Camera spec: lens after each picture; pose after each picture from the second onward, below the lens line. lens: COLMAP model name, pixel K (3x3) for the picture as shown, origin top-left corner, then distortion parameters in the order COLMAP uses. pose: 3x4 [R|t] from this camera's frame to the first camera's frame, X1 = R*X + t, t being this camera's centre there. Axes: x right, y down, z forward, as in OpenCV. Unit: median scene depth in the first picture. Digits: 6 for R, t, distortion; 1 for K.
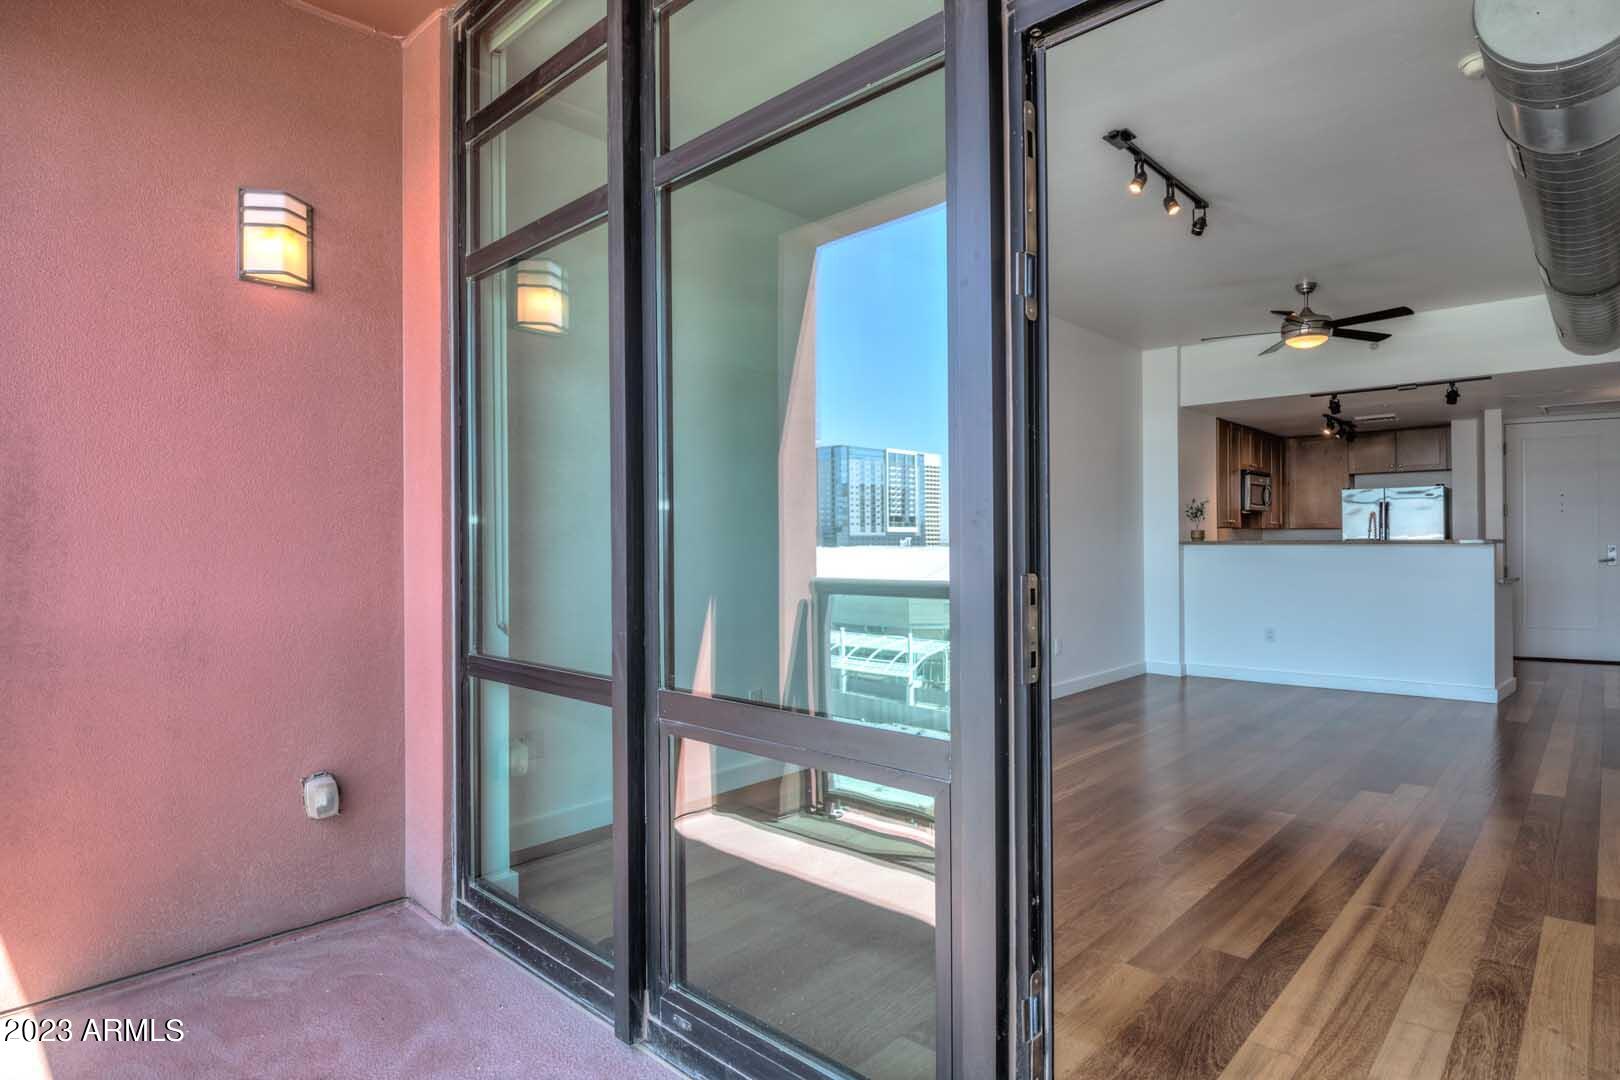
lens RADIAL K [[864.8, 0, 768.9], [0, 864.8, 543.1], [0, 0, 1]] dist [-0.014172, 0.001993]
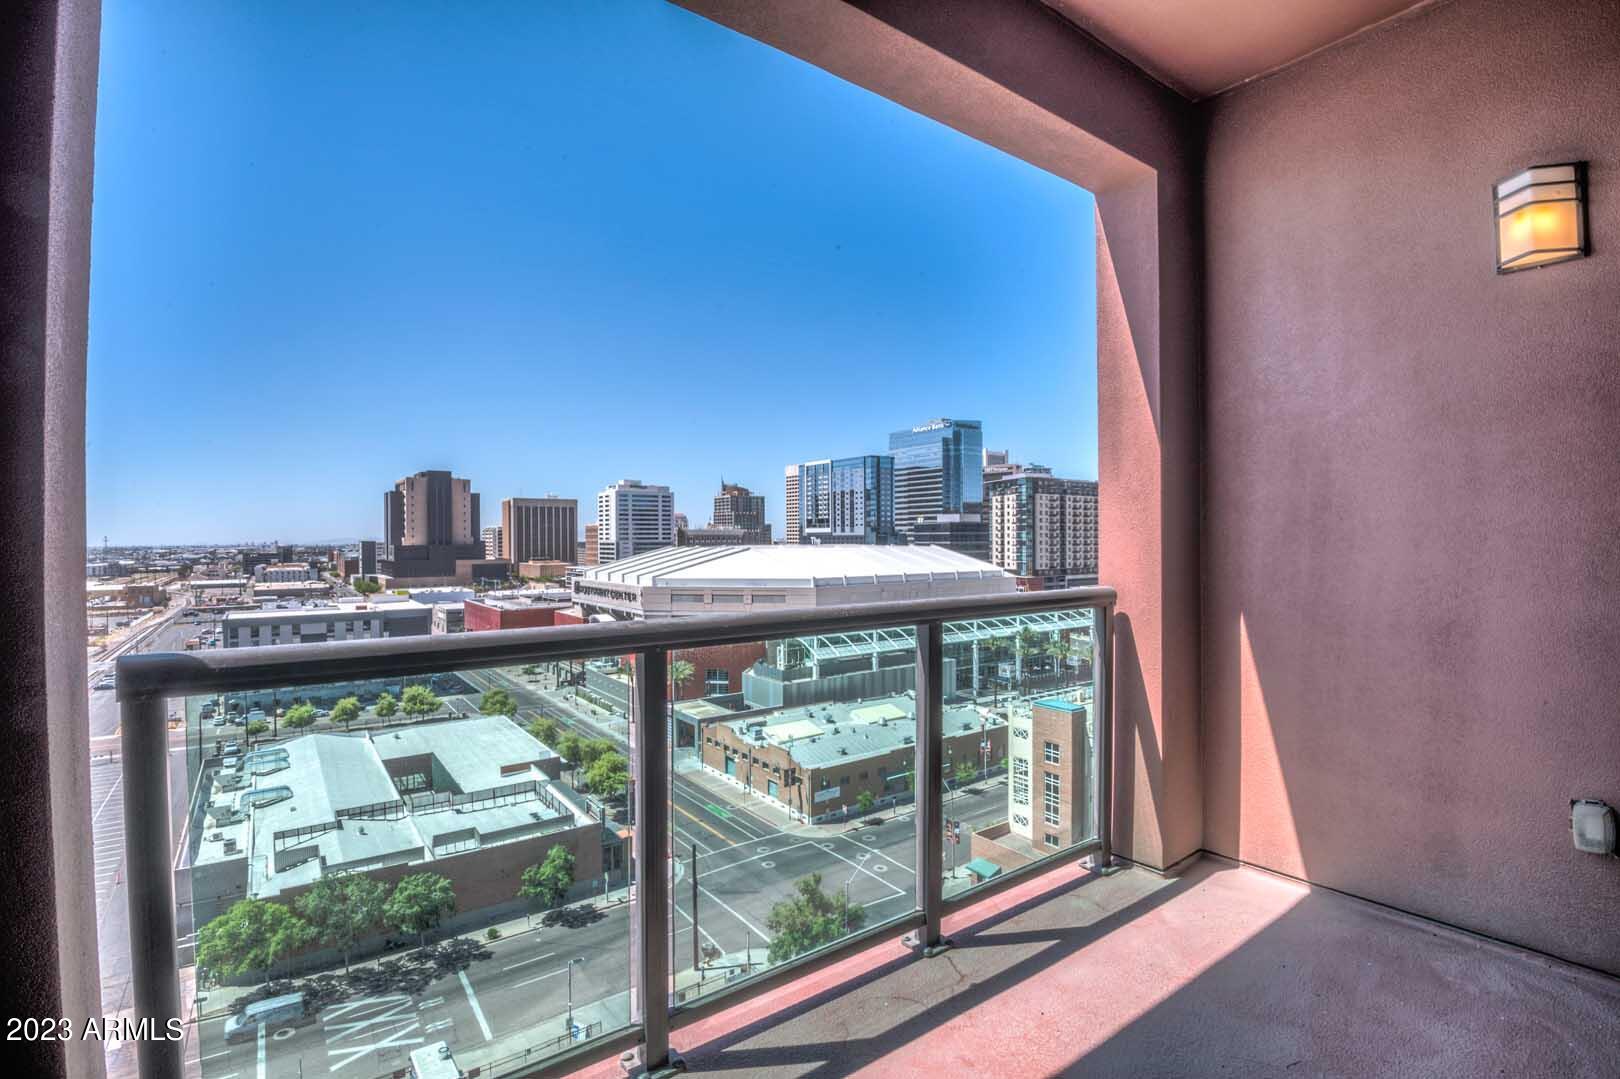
lens RADIAL K [[745.8, 0, 805.4], [0, 745.8, 543.4], [0, 0, 1]] dist [-0.030534, -0.001698]
pose [[-0.138596, 0.007776, -0.990318, 0.351832], [0.000492, 0.999970, 0.007783, -0.001839], [0.990349, 0.000592, -0.138596, 0.346371]]
